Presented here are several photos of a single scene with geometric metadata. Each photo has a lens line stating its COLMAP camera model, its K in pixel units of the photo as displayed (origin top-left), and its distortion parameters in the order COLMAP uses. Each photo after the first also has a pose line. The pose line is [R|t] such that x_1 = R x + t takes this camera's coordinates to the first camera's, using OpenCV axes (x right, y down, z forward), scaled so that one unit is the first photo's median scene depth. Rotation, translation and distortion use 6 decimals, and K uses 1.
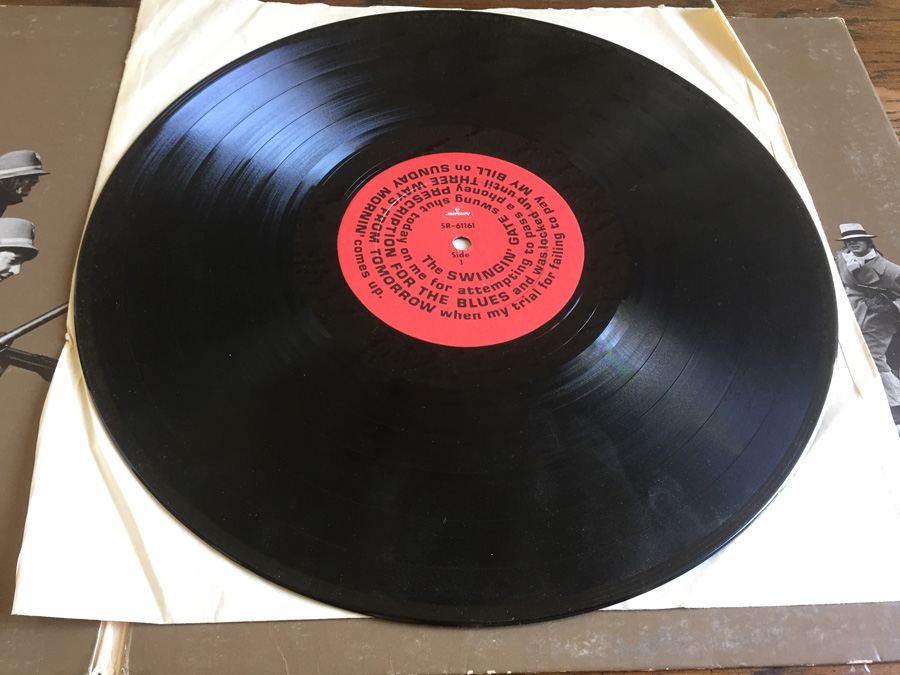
lens RADIAL K [[762.4, 0, 449.9], [0, 762.4, 338.4], [0, 0, 1]] dist [0.054127, 0.012118]
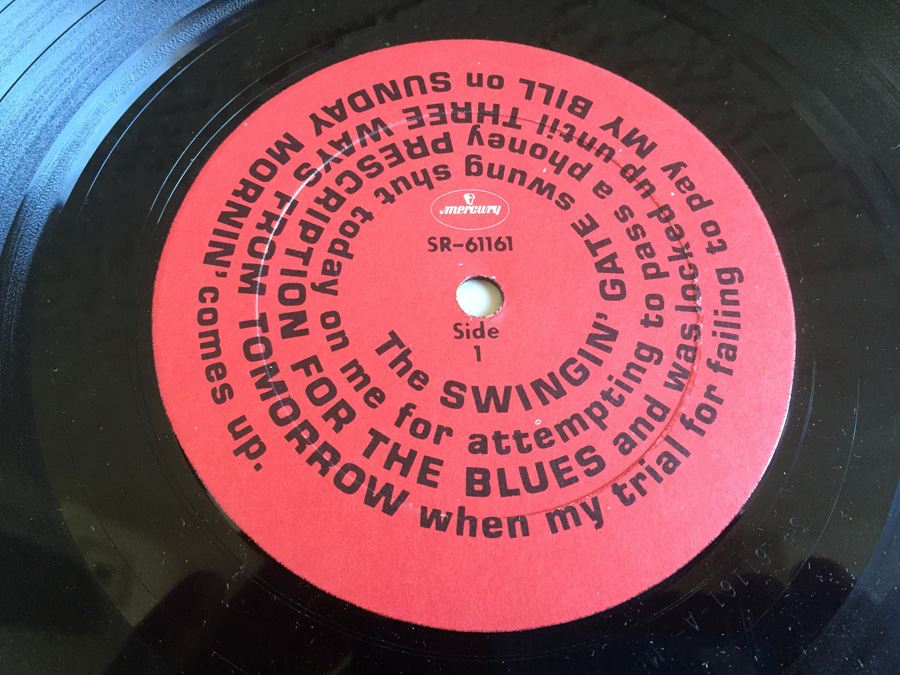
lens RADIAL K [[762.4, 0, 449.2], [0, 762.4, 336.8], [0, 0, 1]] dist [0.054127, 0.012118]
pose [[0.999877, 0.015572, -0.001873, 0.001193], [-0.014958, 0.982677, 0.184723, -0.184810], [0.004717, -0.184672, 0.982789, 0.645064]]
